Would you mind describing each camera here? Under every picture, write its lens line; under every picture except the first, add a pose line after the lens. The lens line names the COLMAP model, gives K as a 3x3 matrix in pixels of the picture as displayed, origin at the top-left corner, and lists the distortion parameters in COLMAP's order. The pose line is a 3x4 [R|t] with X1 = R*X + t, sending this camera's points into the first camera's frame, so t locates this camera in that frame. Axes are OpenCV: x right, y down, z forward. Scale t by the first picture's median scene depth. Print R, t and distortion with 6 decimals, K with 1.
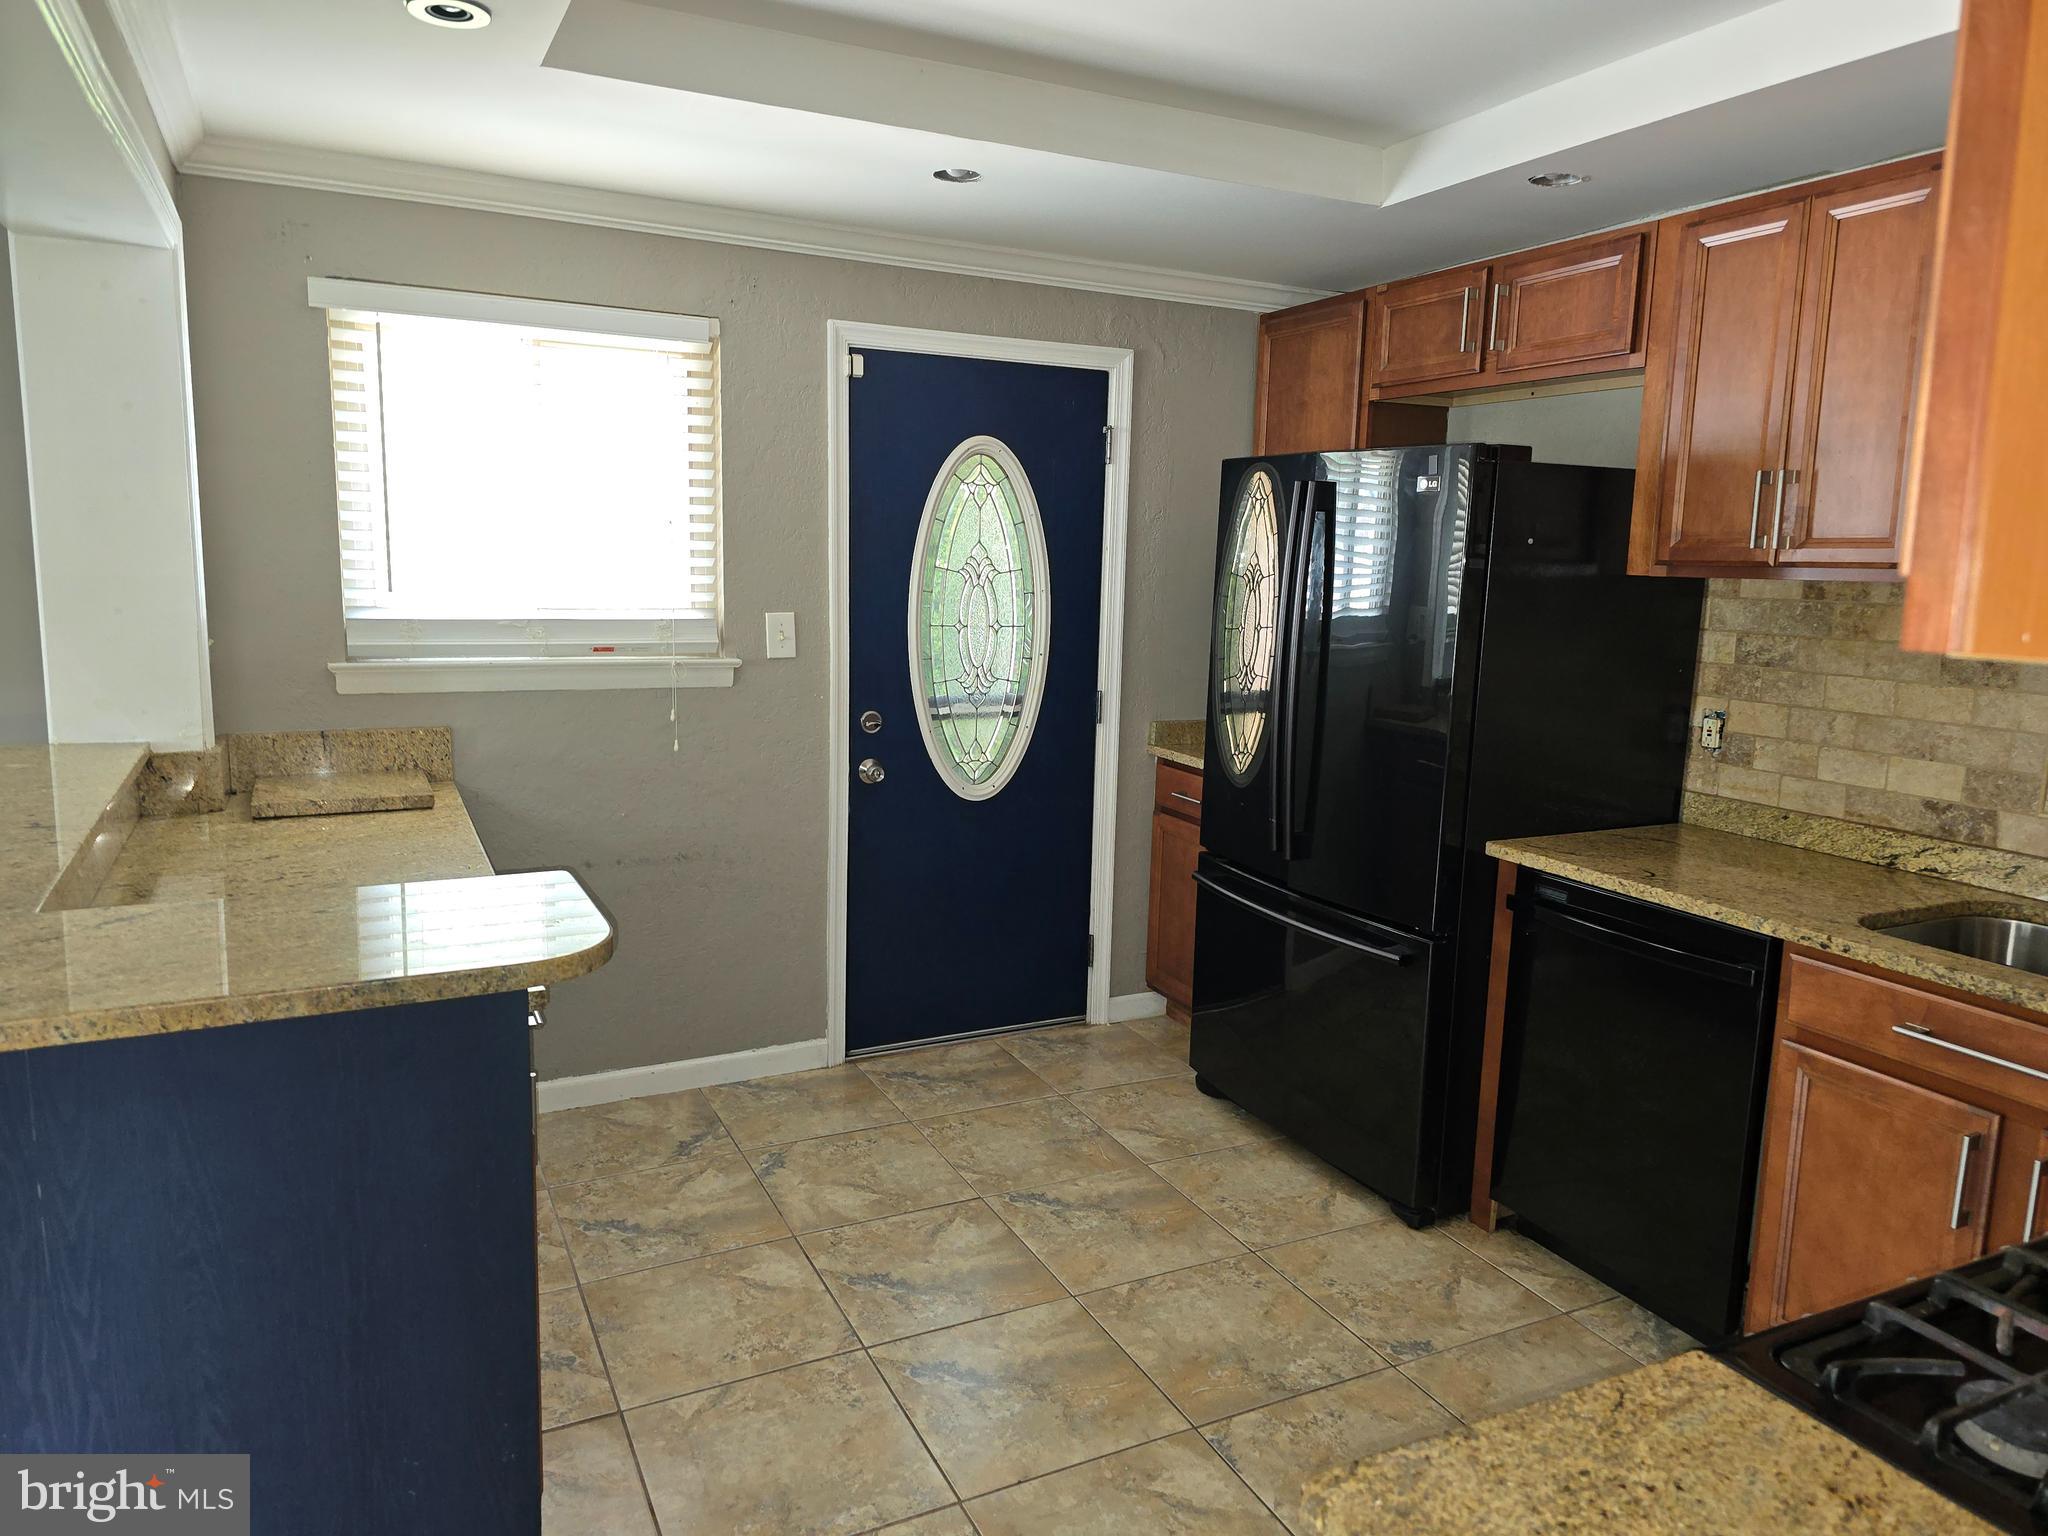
lens RADIAL K [[1372.5, 0, 1025.2], [0, 1372.5, 766.2], [0, 0, 1]] dist [0.079544, -0.082973]
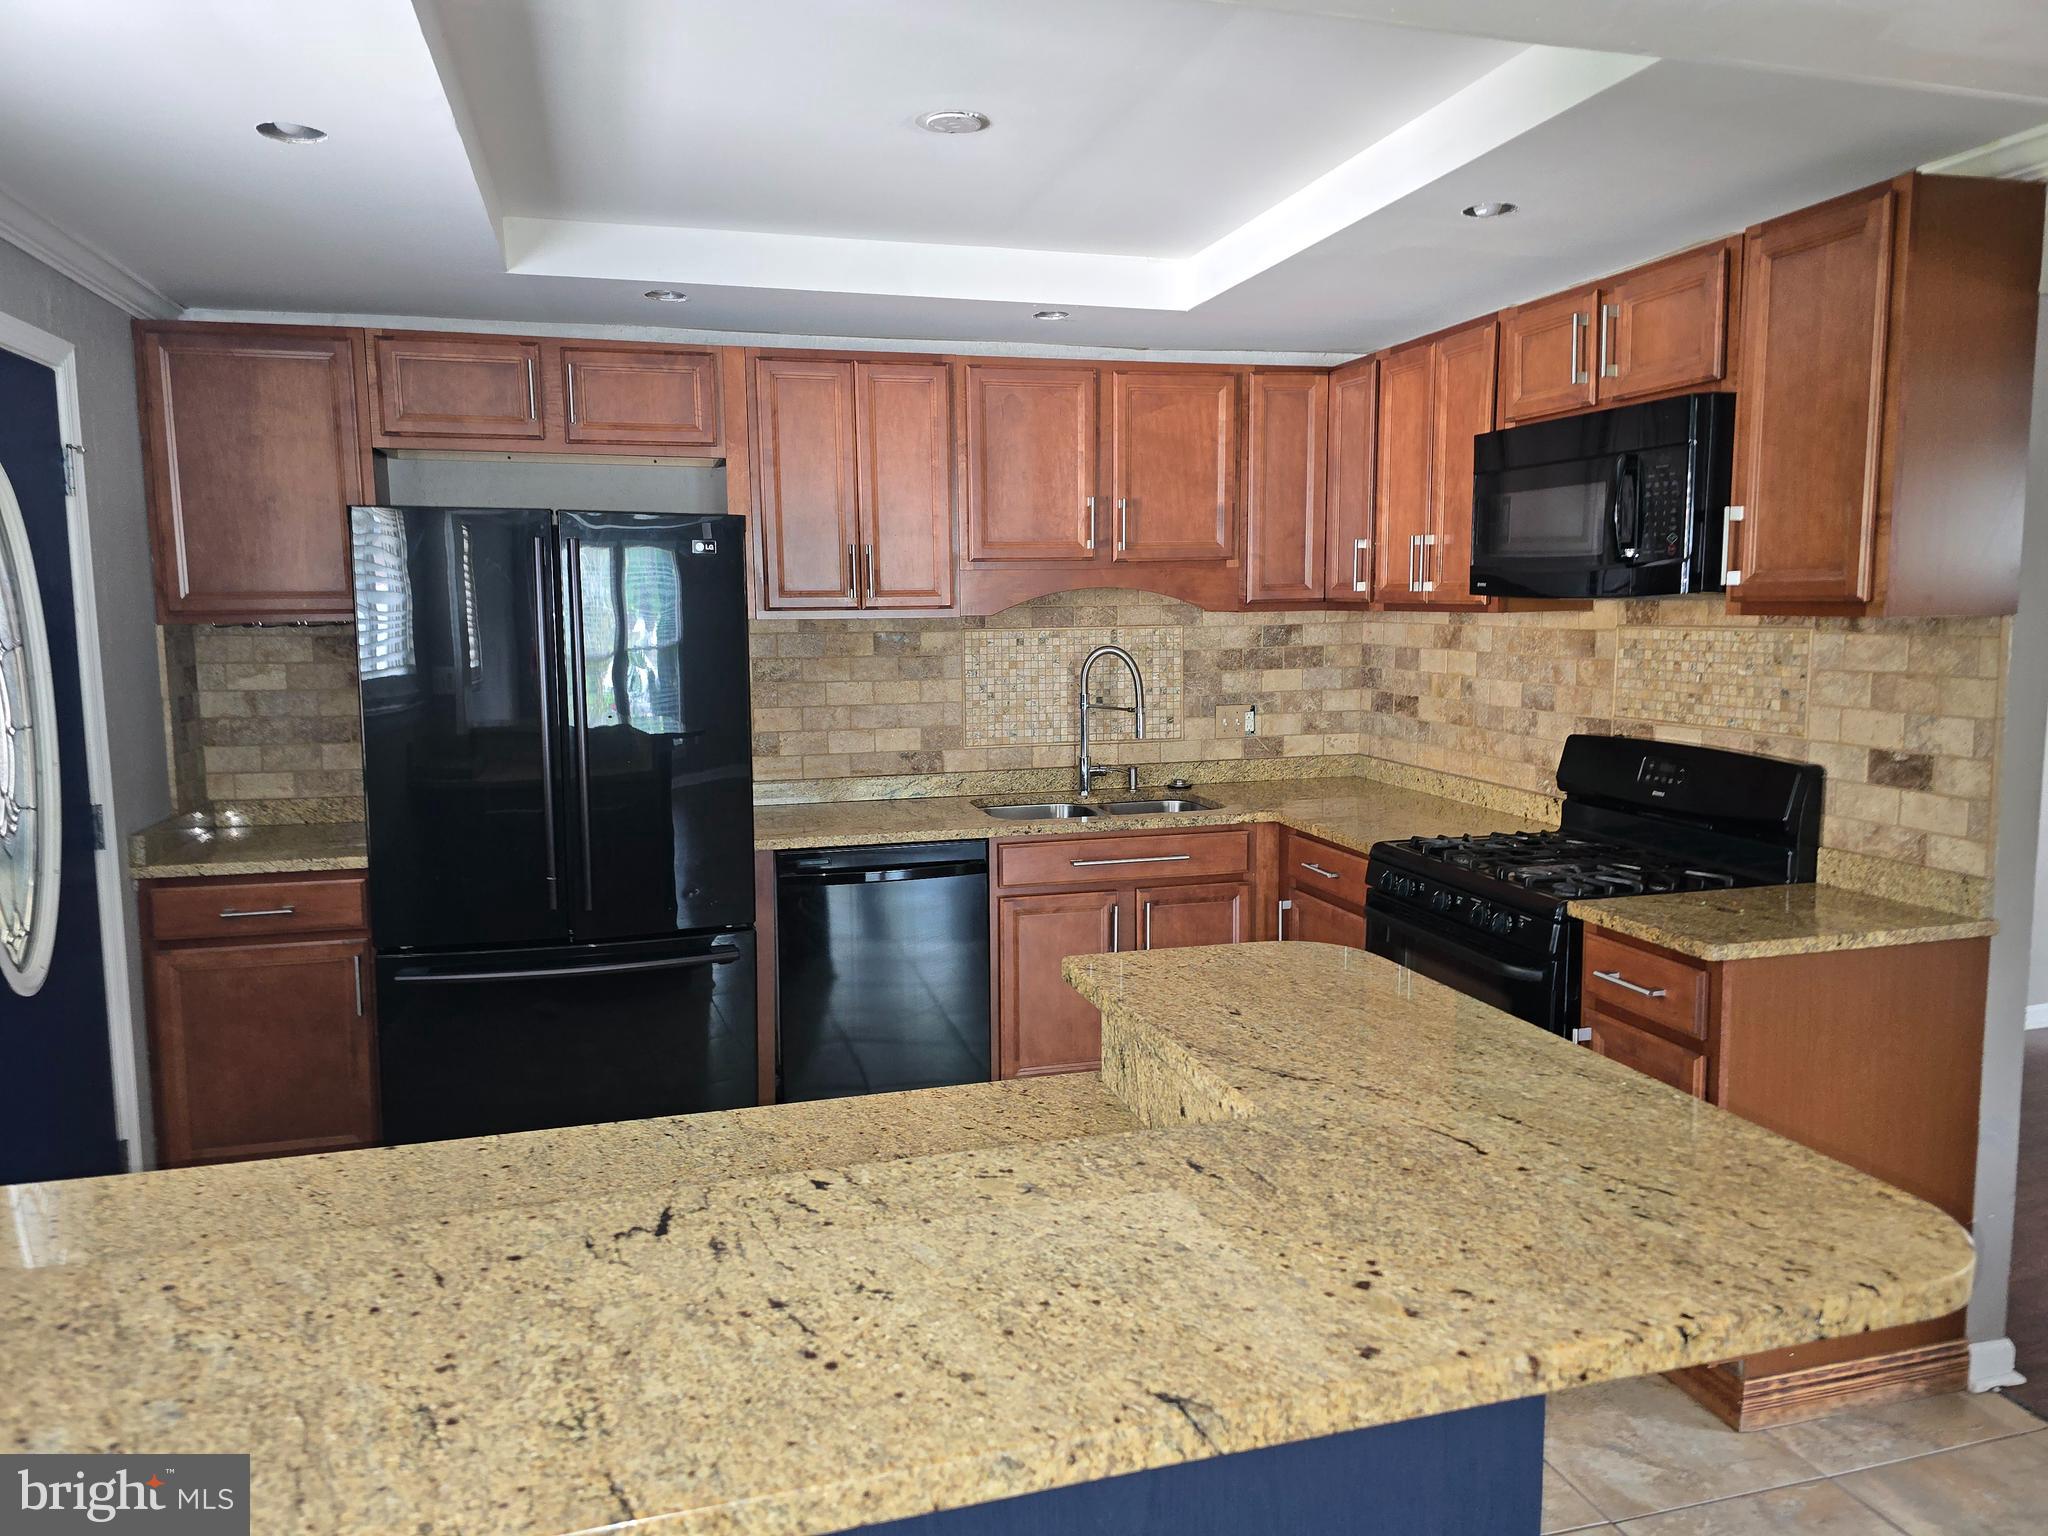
lens RADIAL K [[1372.5, 0, 1015.8], [0, 1372.5, 789.6], [0, 0, 1]] dist [0.079544, -0.082973]
pose [[0.184924, -0.160700, 0.969525, -0.758601], [0.166946, 0.977338, 0.130152, -0.103666], [-0.968469, 0.137790, 0.207561, 0.492376]]
